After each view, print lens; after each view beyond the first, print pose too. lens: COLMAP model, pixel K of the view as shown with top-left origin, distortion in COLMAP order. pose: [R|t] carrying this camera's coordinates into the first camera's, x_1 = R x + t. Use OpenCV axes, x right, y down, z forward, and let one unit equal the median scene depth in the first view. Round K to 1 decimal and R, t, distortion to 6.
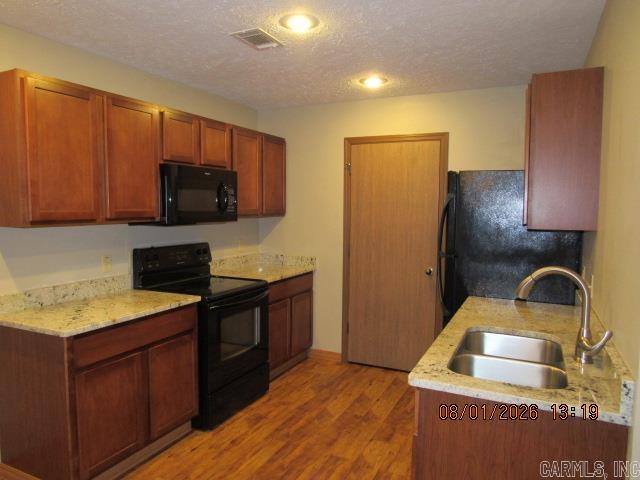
lens RADIAL K [[459.5, 0, 317.2], [0, 459.5, 238.1], [0, 0, 1]] dist [-0.029131, -0.000346]
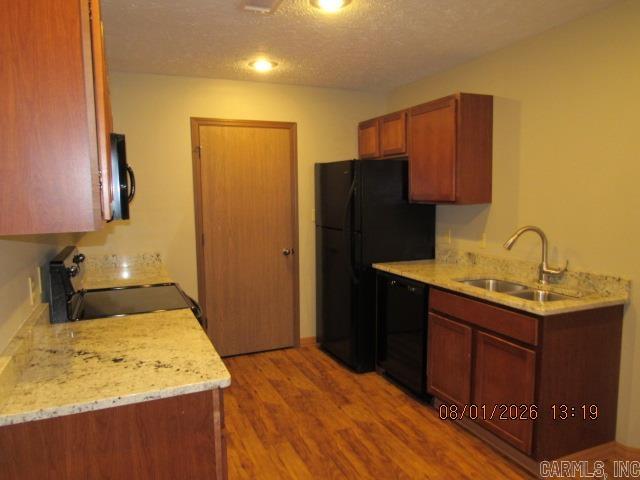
lens RADIAL K [[459.5, 0, 317.1], [0, 459.5, 236.9], [0, 0, 1]] dist [-0.029131, -0.000346]
pose [[0.659578, -0.089510, 0.746287, -0.514431], [0.070849, 0.995867, 0.056828, -0.017771], [-0.748290, 0.015392, 0.663194, 0.237295]]
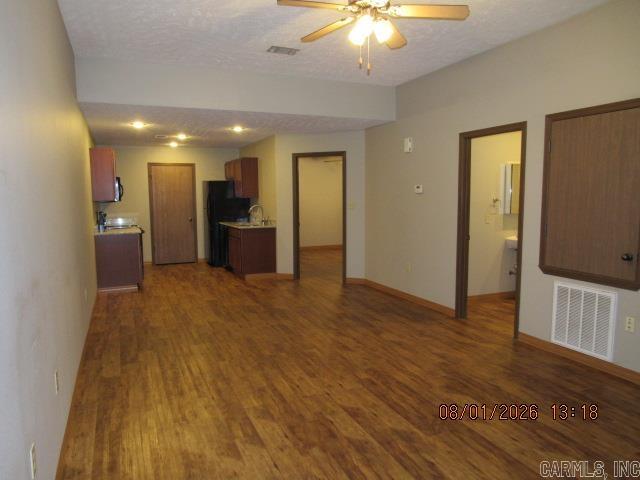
lens RADIAL K [[459.5, 0, 314.9], [0, 459.5, 240.2], [0, 0, 1]] dist [-0.029131, -0.000346]
pose [[0.661032, -0.085614, 0.745457, -1.175150], [0.064795, 0.996271, 0.056963, 0.086649], [-0.747555, 0.010648, 0.664115, -1.148495]]
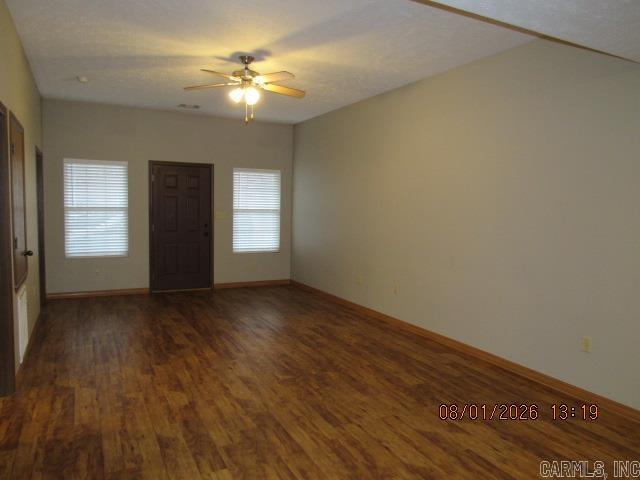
lens RADIAL K [[459.5, 0, 318.8], [0, 459.5, 240.6], [0, 0, 1]] dist [-0.029131, -0.000346]
pose [[-0.602669, 0.042025, -0.796884, 0.347994], [-0.086324, 0.989319, 0.117458, -0.007182], [0.793309, 0.139578, -0.592604, 0.193626]]
